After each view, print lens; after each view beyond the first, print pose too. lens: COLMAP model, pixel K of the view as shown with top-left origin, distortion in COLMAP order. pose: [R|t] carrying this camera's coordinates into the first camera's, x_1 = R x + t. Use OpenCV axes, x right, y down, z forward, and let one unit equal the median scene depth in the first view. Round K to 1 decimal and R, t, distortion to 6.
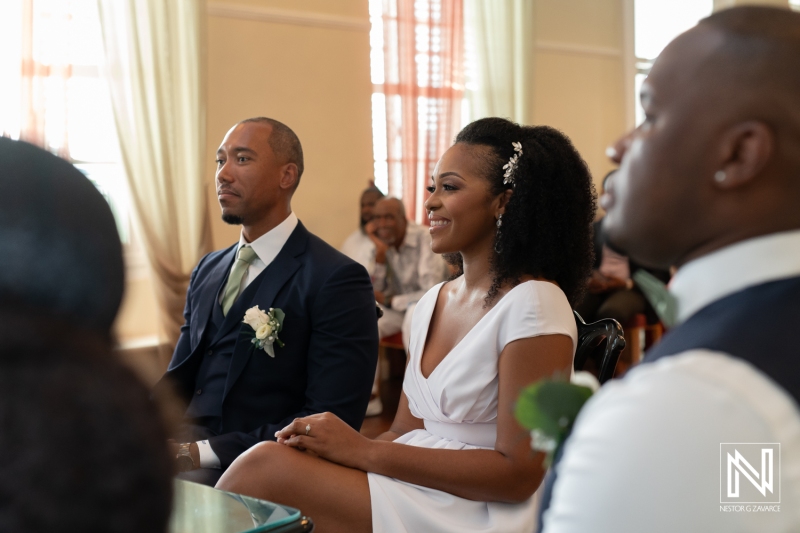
lens RADIAL K [[1210.1, 0, 397.2], [0, 1210.1, 262.3], [0, 0, 1]] dist [0.270417, 0.000000]
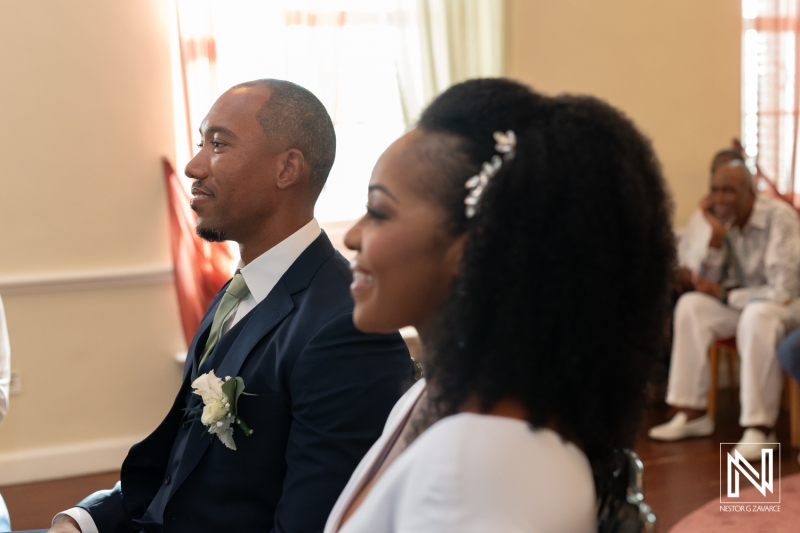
lens RADIAL K [[1210.1, 0, 397.6], [0, 1210.1, 272.9], [0, 0, 1]] dist [0.270417, 0.000000]
pose [[0.932348, 0.053430, -0.357592, 0.201944], [-0.034708, 0.997679, 0.058575, -0.056241], [0.359892, -0.042202, 0.932039, 0.411884]]
